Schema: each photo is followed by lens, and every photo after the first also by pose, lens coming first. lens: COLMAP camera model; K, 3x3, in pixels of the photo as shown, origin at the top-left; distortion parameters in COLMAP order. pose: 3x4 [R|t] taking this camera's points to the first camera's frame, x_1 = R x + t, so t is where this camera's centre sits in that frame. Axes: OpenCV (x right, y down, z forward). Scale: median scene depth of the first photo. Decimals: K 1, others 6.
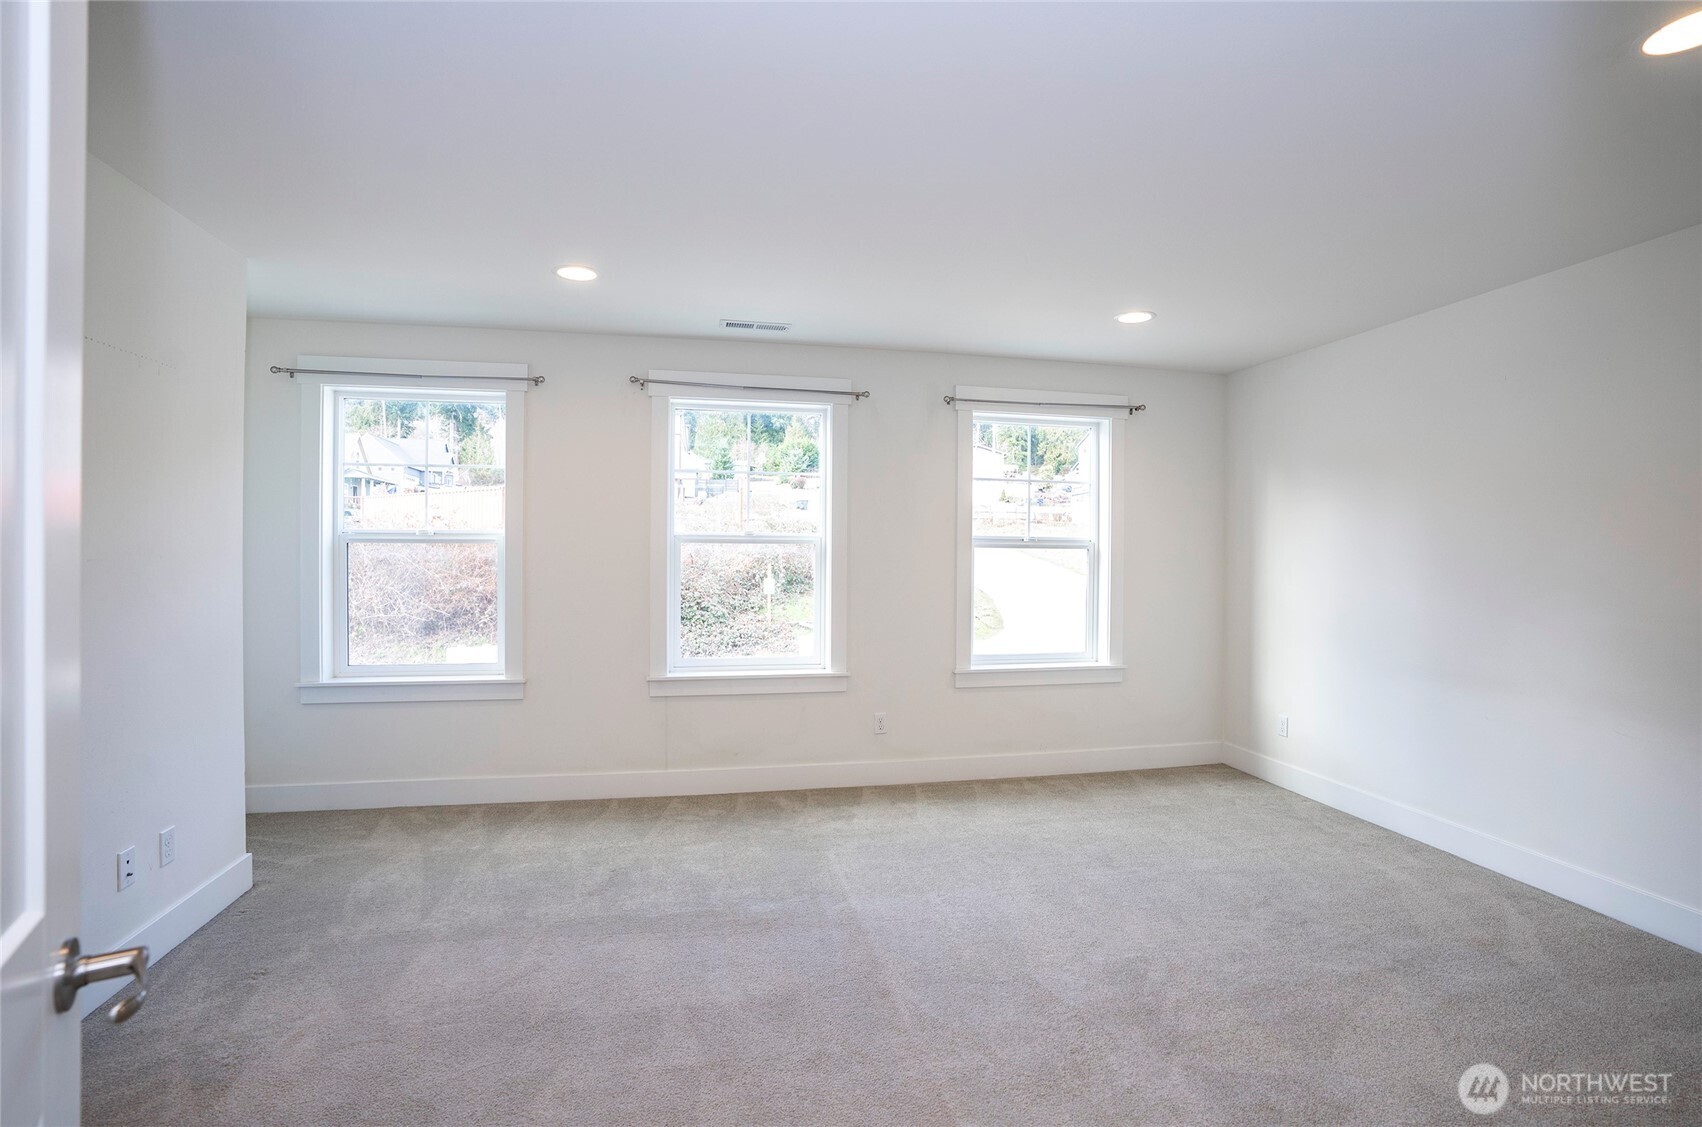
lens RADIAL K [[828.2, 0, 851.0], [0, 828.2, 563.5], [0, 0, 1]] dist [-0.017364, 0.000157]
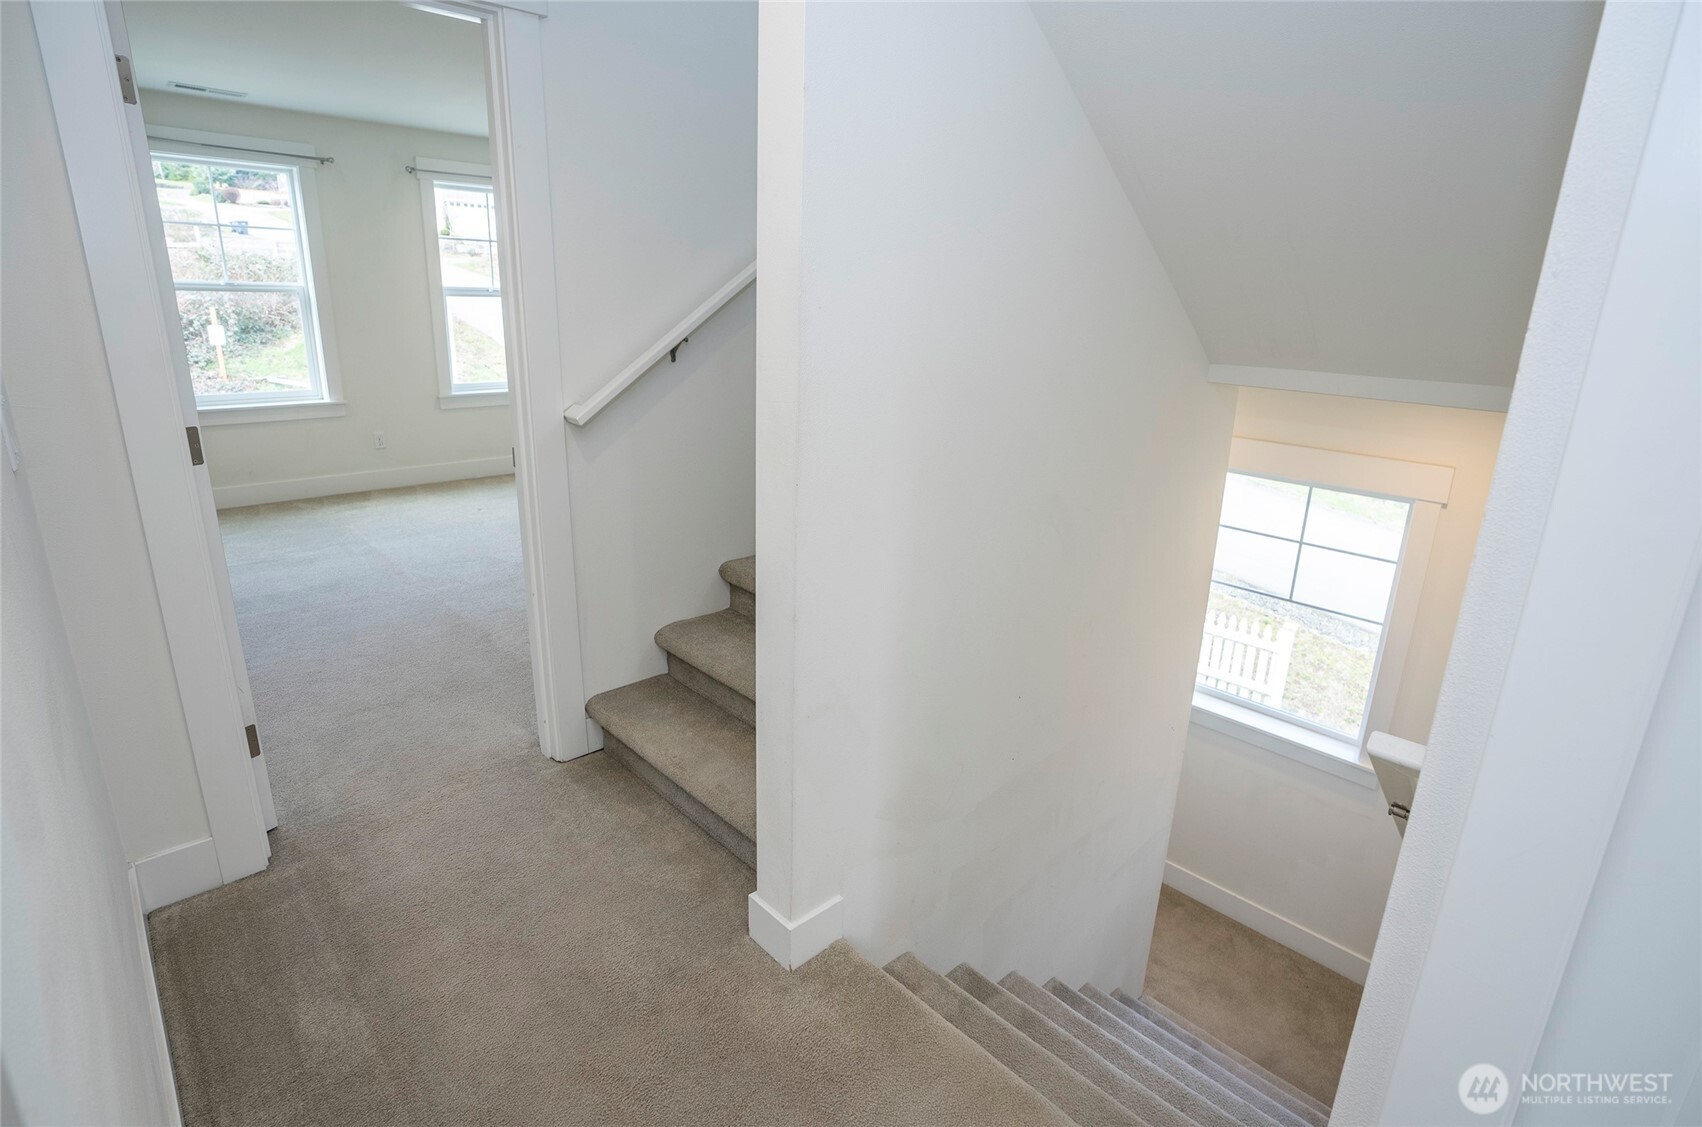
lens RADIAL K [[816.3, 0, 856.6], [0, 816.3, 541.2], [0, 0, 1]] dist [-0.073489, 0.030735]
pose [[0.840501, -0.132744, 0.525297, -0.012125], [-0.018334, 0.961999, 0.272435, -0.004076], [-0.541500, -0.238613, 0.806128, -0.404535]]
